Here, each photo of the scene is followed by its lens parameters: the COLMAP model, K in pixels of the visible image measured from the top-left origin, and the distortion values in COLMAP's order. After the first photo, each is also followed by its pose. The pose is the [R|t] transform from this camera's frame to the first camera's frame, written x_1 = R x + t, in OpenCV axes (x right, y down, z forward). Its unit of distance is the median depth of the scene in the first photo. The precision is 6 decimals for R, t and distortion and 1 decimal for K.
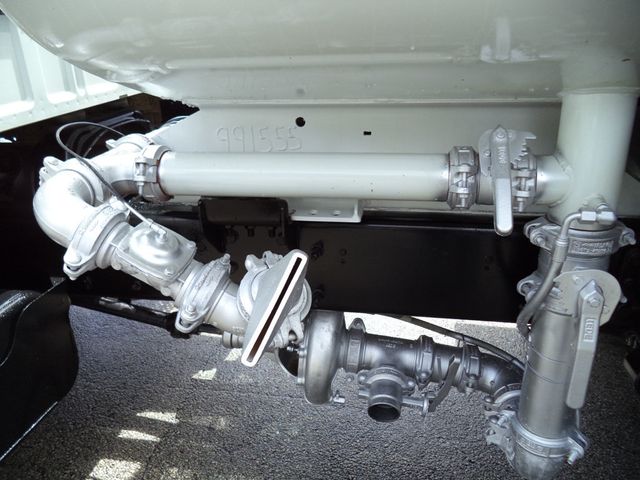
lens RADIAL K [[535.3, 0, 320.0], [0, 535.3, 240.0], [0, 0, 1]] dist [-0.004991, -0.020179]
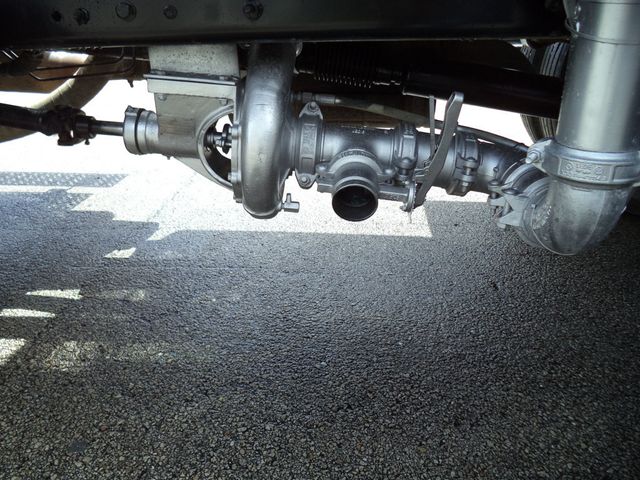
lens RADIAL K [[535.3, 0, 320.0], [0, 535.3, 240.0], [0, 0, 1]] dist [-0.004991, -0.020179]
pose [[0.994376, -0.041995, 0.097230, 0.002102], [0.038723, 0.998626, 0.035302, 0.261674], [-0.098579, -0.031339, 0.994636, 0.225149]]
